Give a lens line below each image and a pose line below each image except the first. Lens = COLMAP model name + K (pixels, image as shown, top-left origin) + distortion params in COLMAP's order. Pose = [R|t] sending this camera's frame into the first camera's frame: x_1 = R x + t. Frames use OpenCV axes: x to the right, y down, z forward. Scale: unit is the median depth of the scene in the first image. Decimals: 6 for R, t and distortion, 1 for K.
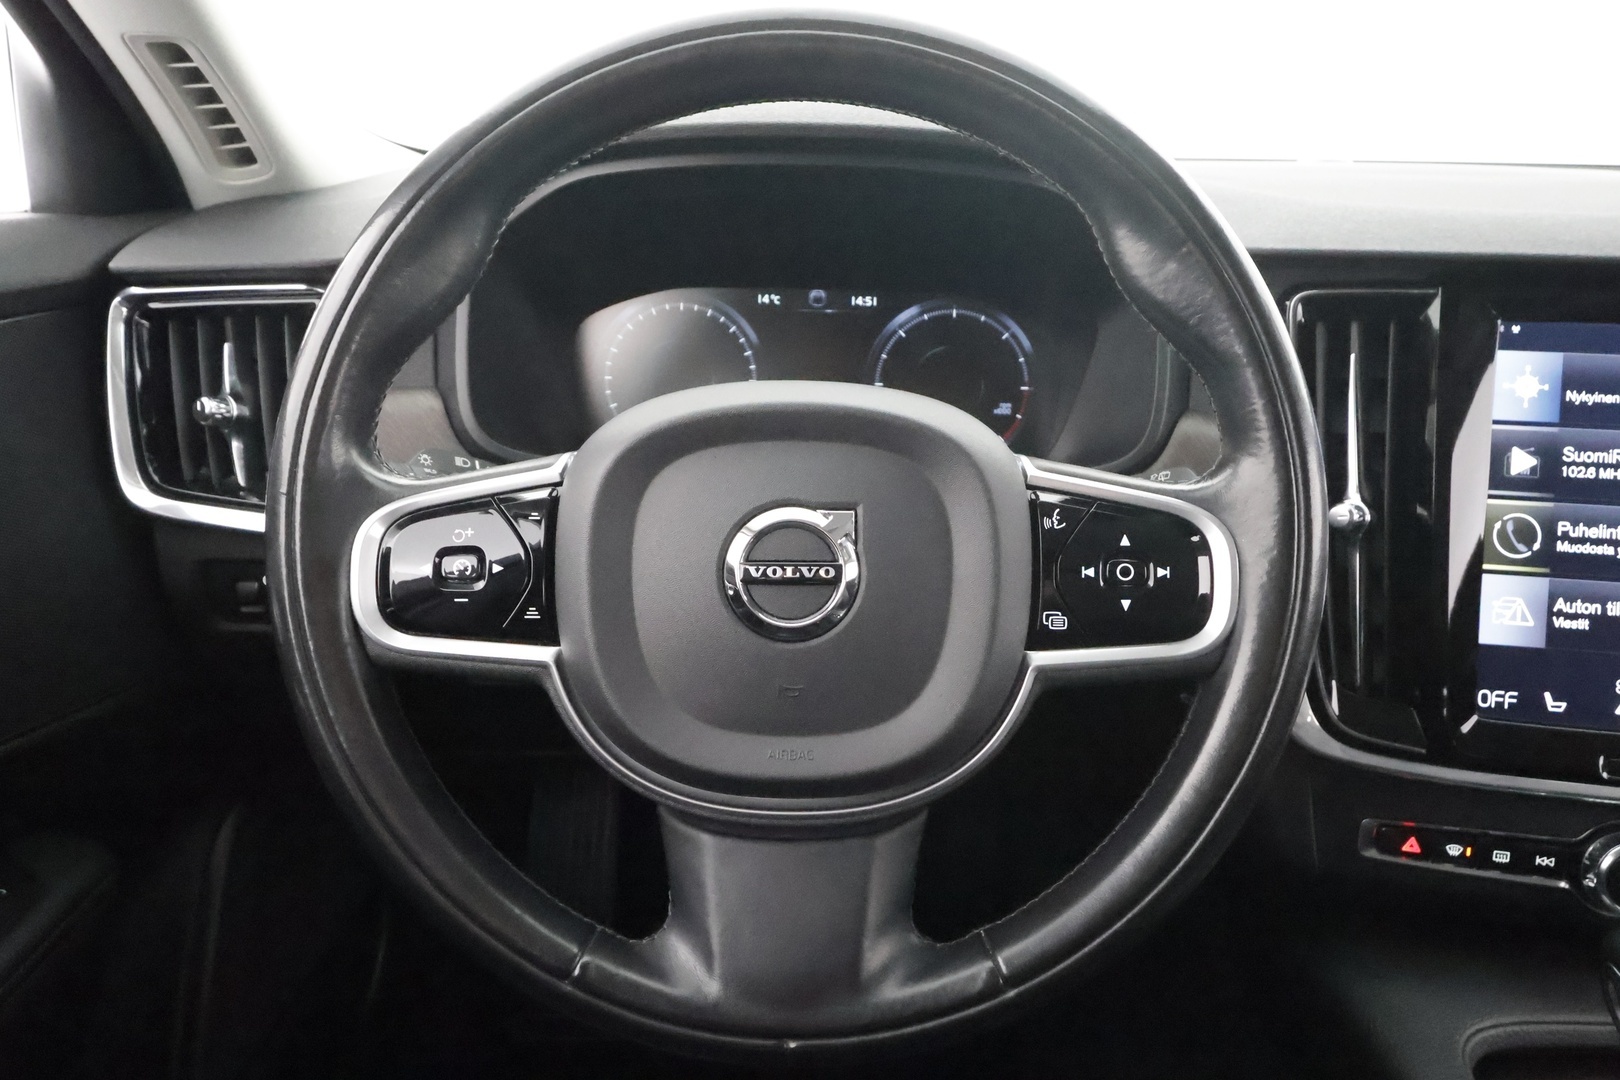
lens RADIAL K [[1134.5, 0, 810.0], [0, 1134.5, 540.0], [0, 0, 1]] dist [0.004498, -0.000094]
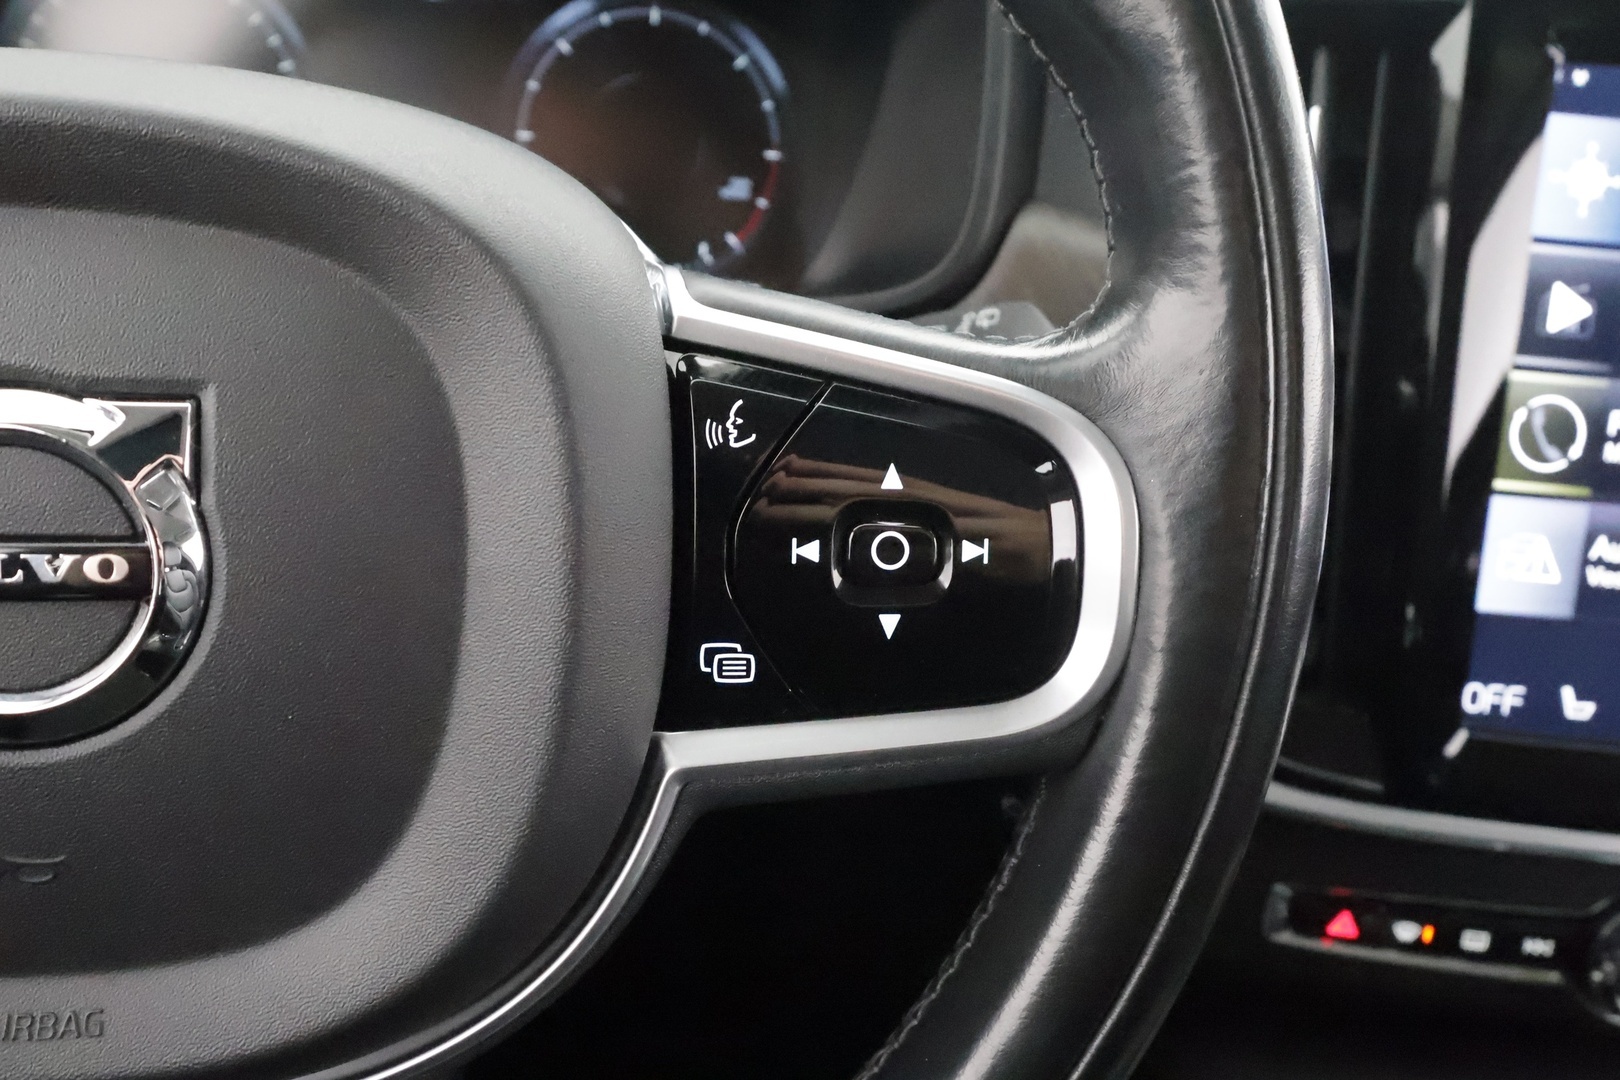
lens RADIAL K [[1286.6, 0, 810.0], [0, 1286.6, 540.0], [0, 0, 1]] dist [-0.001499, -0.001769]
pose [[0.985986, 0.000281, 0.166828, 0.156516], [-0.022998, 0.990680, 0.134255, -0.038425], [-0.165235, -0.136210, 0.976803, 0.497510]]
